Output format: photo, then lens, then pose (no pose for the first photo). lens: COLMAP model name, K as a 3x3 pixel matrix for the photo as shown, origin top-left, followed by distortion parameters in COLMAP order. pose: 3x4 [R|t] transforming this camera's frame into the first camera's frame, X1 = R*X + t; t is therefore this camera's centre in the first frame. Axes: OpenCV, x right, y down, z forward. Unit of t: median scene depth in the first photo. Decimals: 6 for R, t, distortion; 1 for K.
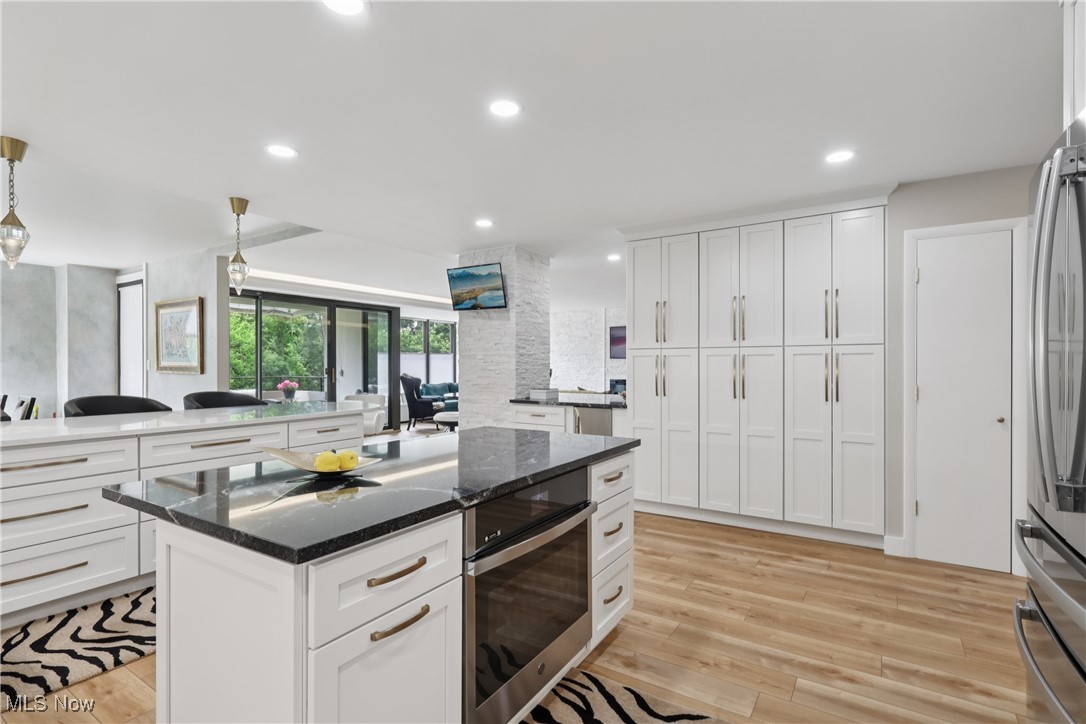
lens RADIAL K [[514.2, 0, 539.3], [0, 514.2, 373.2], [0, 0, 1]] dist [-0.001097, 0.000224]
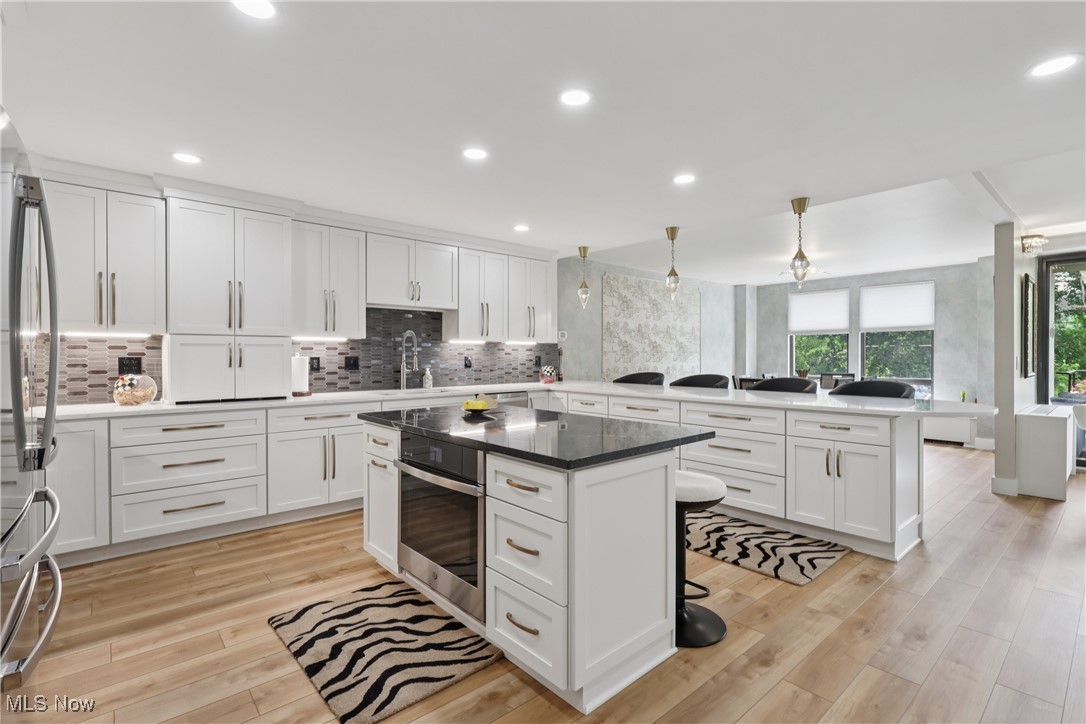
lens RADIAL K [[514.2, 0, 550.3], [0, 514.2, 357.5], [0, 0, 1]] dist [-0.001097, 0.000224]
pose [[-0.265850, 0.002349, -0.964011, 0.911526], [-0.009814, 0.999939, 0.005143, -0.013758], [0.963964, 0.010828, -0.265811, 1.215207]]
